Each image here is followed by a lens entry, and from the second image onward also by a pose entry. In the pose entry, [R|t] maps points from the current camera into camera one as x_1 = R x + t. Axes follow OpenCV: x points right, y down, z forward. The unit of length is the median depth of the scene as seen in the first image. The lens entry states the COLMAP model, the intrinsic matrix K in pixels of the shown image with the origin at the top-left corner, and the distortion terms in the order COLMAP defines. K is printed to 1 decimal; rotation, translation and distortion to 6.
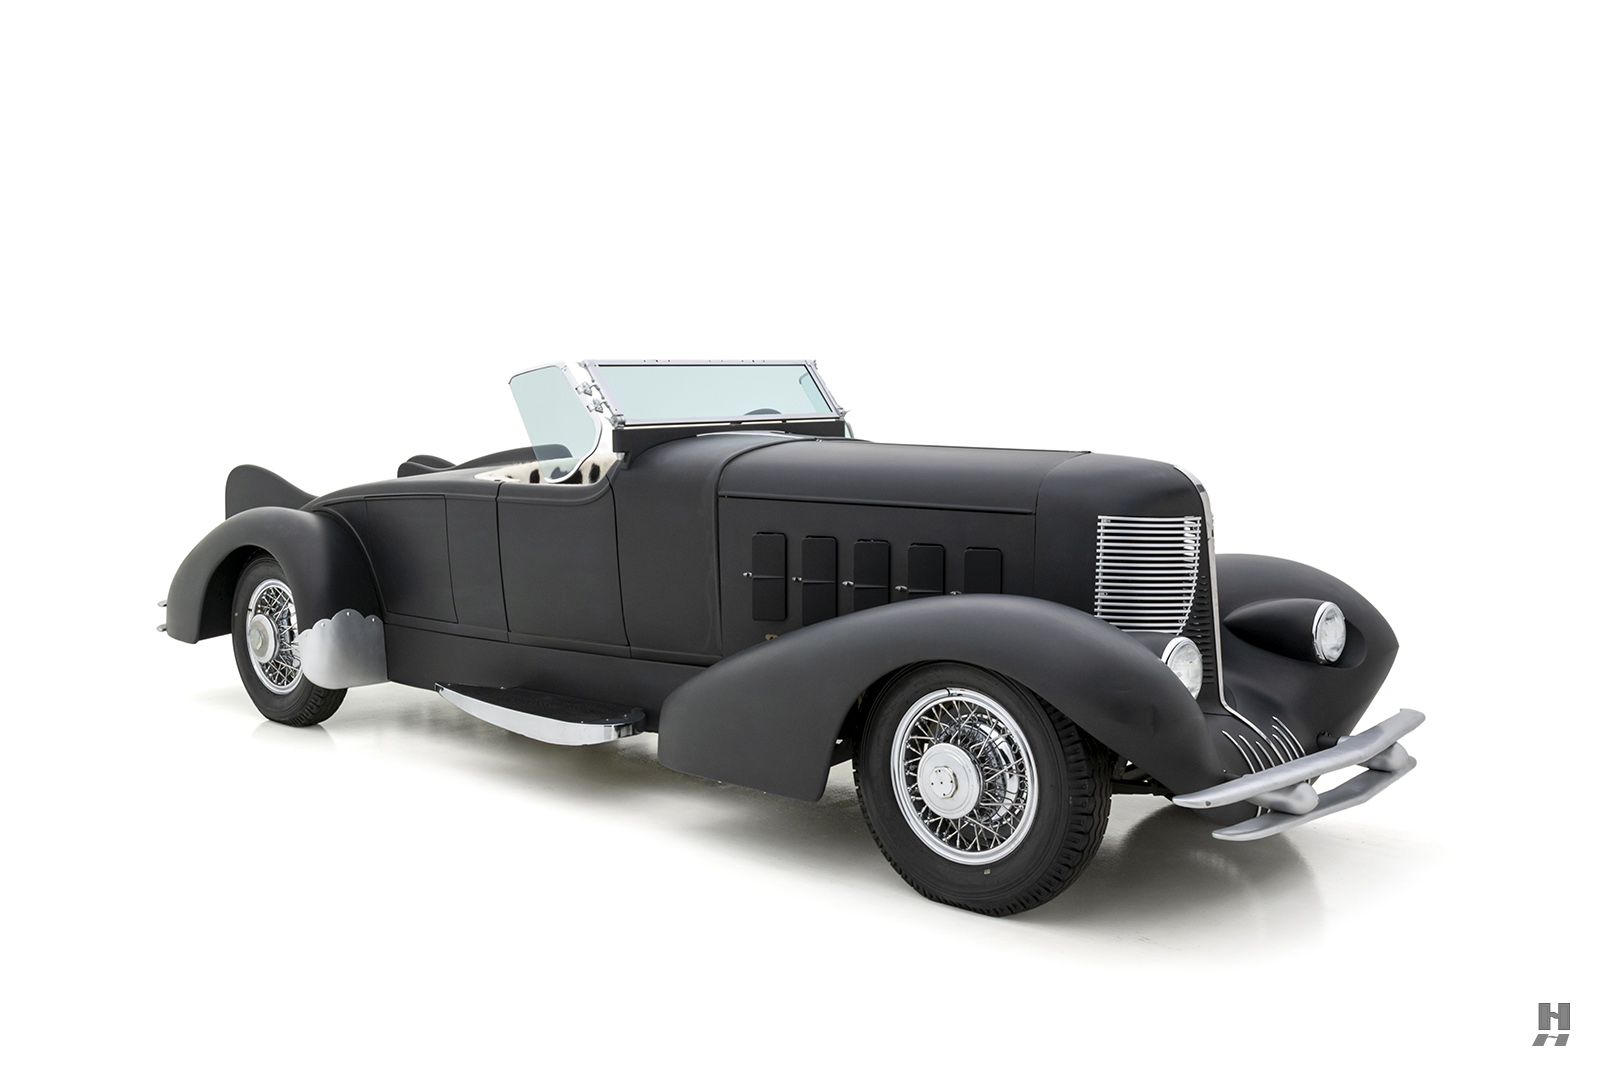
lens RADIAL K [[1536.2, 0, 800.0], [0, 1536.2, 533.5], [0, 0, 1]] dist [-0.039021, 0.005832]
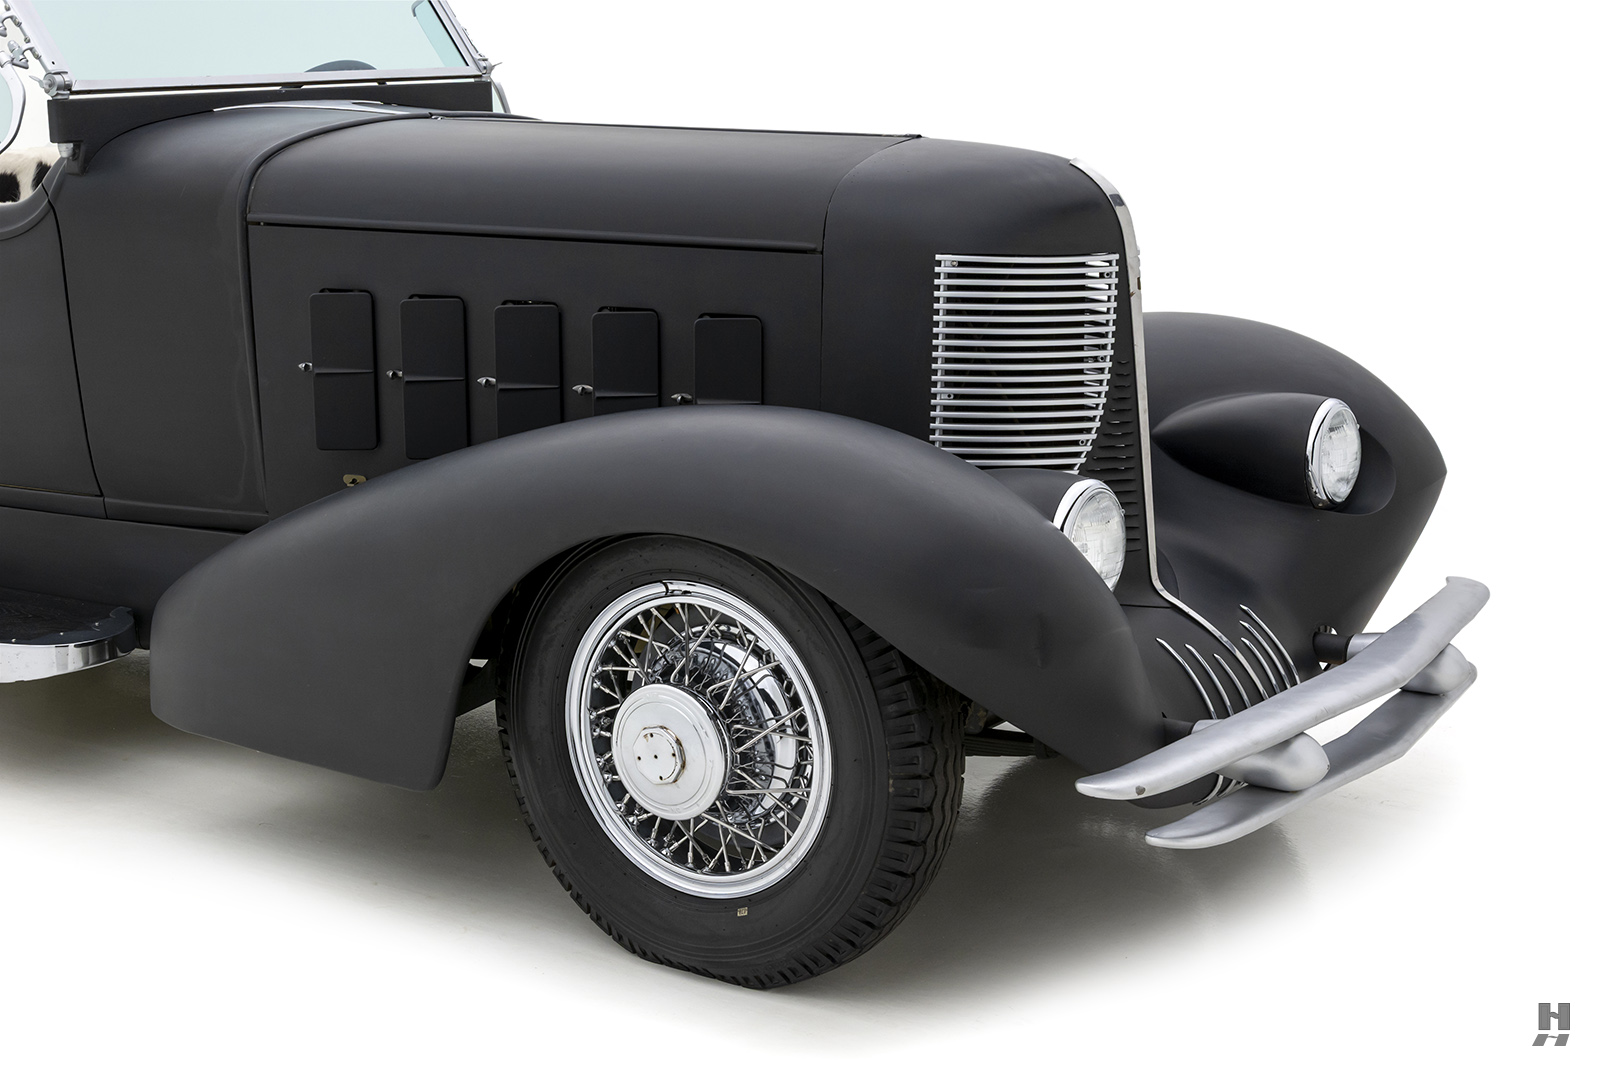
lens RADIAL K [[2324.0, 0, 800.0], [0, 2324.0, 533.5], [0, 0, 1]] dist [-0.033002, 0.027449]
pose [[0.990599, -0.029047, 0.133679, 0.032417], [0.013089, 0.992839, 0.118740, -0.011637], [-0.136171, -0.115874, 0.983886, 0.178043]]
